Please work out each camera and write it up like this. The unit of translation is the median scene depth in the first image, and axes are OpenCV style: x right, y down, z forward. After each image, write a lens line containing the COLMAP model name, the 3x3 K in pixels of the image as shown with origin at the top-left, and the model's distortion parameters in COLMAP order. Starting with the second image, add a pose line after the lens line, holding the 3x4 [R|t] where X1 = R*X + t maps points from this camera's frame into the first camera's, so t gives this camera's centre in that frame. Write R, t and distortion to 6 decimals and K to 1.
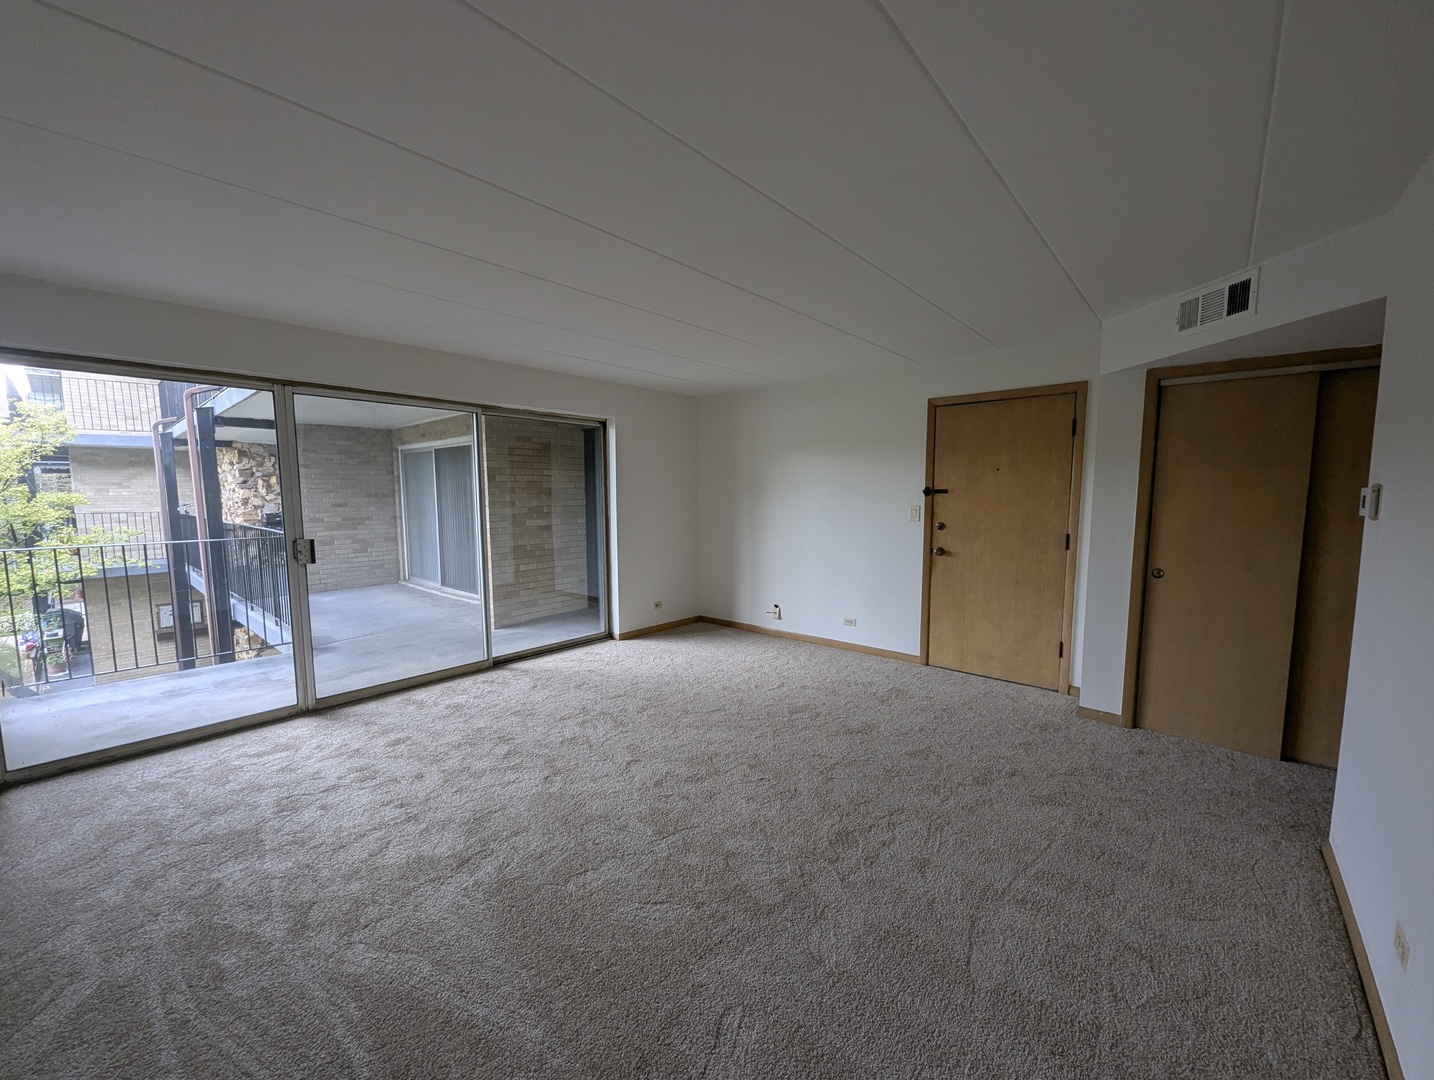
lens RADIAL K [[574.2, 0, 717.4], [0, 574.2, 542.4], [0, 0, 1]] dist [0.000156, -0.000181]
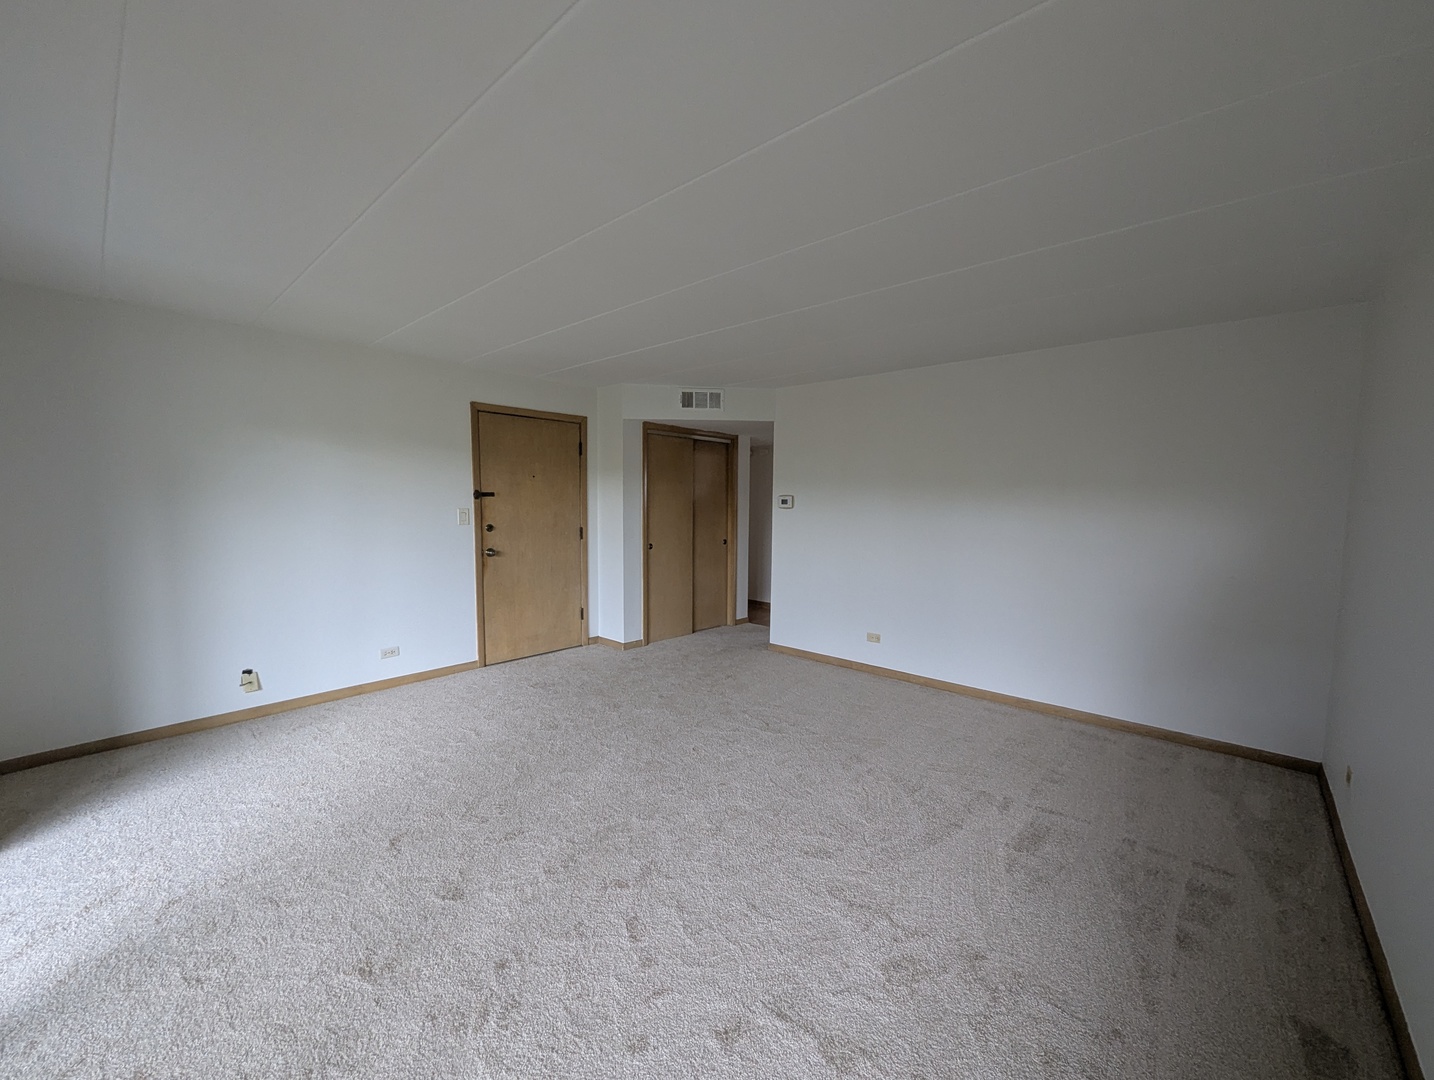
lens RADIAL K [[574.2, 0, 718.1], [0, 574.2, 546.9], [0, 0, 1]] dist [0.000156, -0.000181]
pose [[0.001211, -0.076475, 0.997071, -0.647296], [0.076952, 0.994122, 0.076155, -0.041479], [-0.997034, 0.076635, 0.007088, 0.586376]]
